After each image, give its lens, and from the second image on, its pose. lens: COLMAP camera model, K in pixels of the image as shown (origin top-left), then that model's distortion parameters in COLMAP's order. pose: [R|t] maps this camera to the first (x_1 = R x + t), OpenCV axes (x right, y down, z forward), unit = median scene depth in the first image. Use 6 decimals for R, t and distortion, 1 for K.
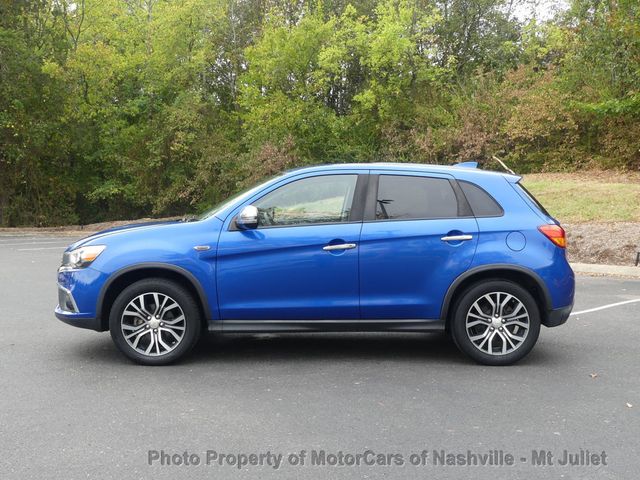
lens RADIAL K [[733.4, 0, 322.9], [0, 733.4, 235.5], [0, 0, 1]] dist [0.000645, 0.000000]
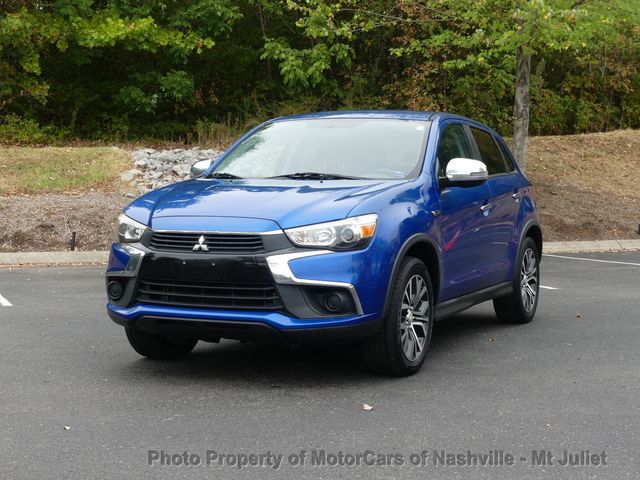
lens RADIAL K [[1155.1, 0, 316.8], [0, 1155.1, 239.1], [0, 0, 1]] dist [-0.011078, 0.000000]
pose [[0.425460, -0.049888, 0.903601, -1.314348], [0.043686, 0.998448, 0.034555, -0.002574], [-0.903922, 0.024773, 0.426979, 0.585959]]
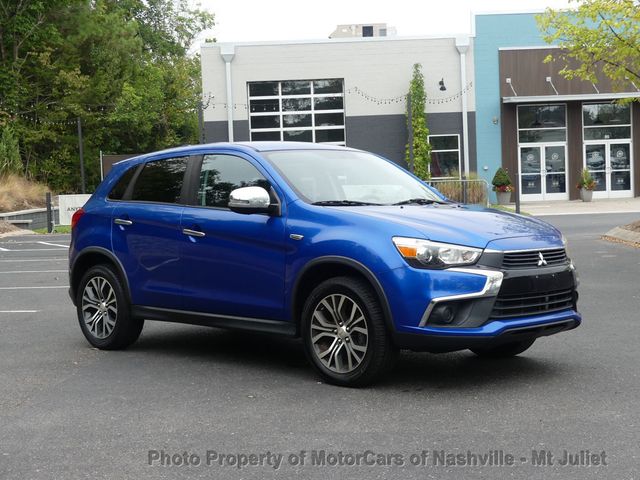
lens RADIAL K [[1076.3, 0, 317.1], [0, 1076.3, 239.4], [0, 0, 1]] dist [0.041649, 0.000000]
pose [[-0.695759, -0.023216, 0.717900, -1.060318], [0.047997, 0.995741, 0.078718, -0.091364], [-0.716670, 0.089226, -0.691681, 2.122275]]
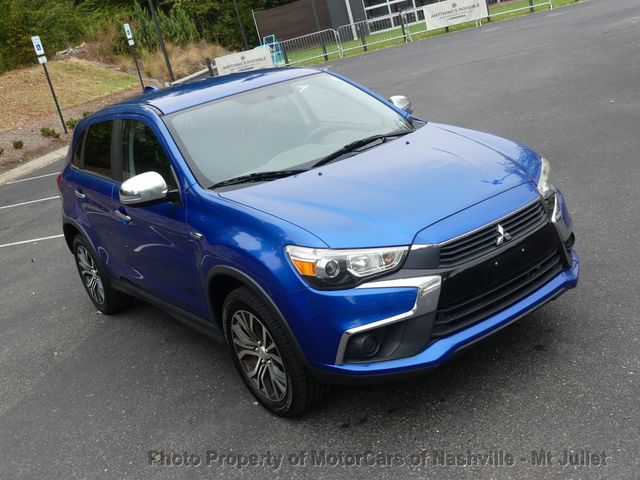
lens RADIAL K [[733.4, 0, 320.5], [0, 733.4, 235.6], [0, 0, 1]] dist [0.000645, 0.000000]
pose [[-0.561555, -0.118234, 0.818948, -0.779476], [0.249875, 0.919298, 0.304062, -0.173797], [-0.788808, 0.375382, -0.486693, 1.530929]]
